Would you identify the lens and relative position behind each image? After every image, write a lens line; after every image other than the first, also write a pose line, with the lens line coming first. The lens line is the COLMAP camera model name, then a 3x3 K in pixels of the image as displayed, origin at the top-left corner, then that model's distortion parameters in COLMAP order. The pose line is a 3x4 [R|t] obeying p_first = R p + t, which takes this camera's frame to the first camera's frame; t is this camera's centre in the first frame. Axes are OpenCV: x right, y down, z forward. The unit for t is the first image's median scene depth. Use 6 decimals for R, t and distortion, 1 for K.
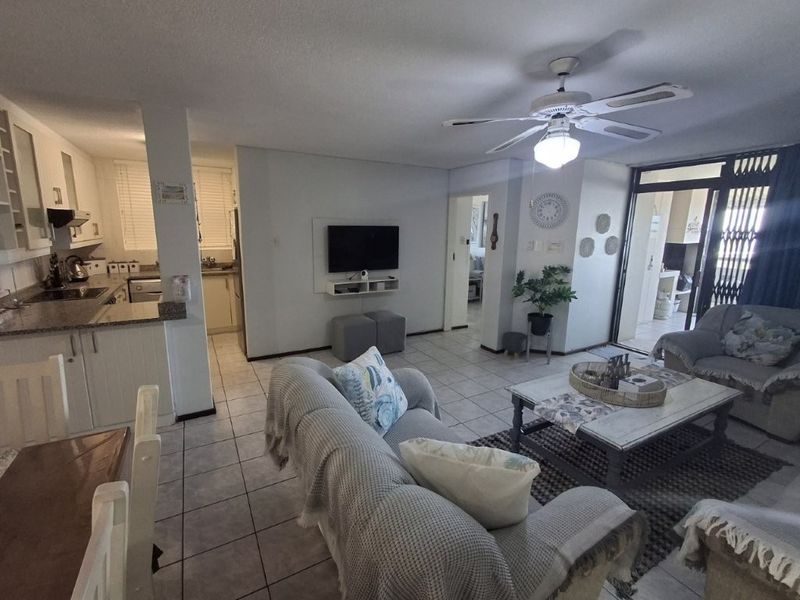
lens RADIAL K [[365.8, 0, 397.0], [0, 365.8, 299.2], [0, 0, 1]] dist [0.024011, 0.000442]
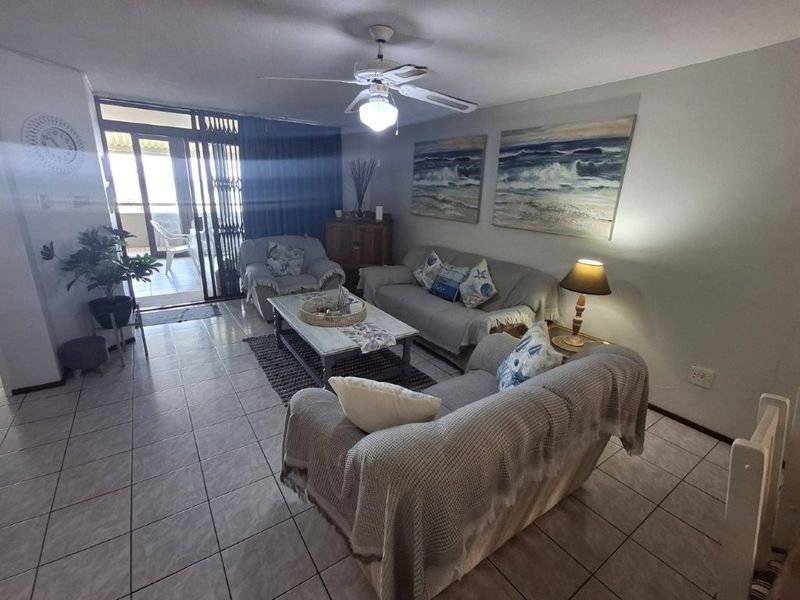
lens RADIAL K [[365.8, 0, 397.5], [0, 365.8, 299.1], [0, 0, 1]] dist [0.024011, 0.000442]
pose [[-0.078758, -0.313573, 0.946292, -0.620774], [0.160282, 0.932908, 0.322478, -0.186175], [-0.983924, 0.177072, -0.023214, 0.842843]]
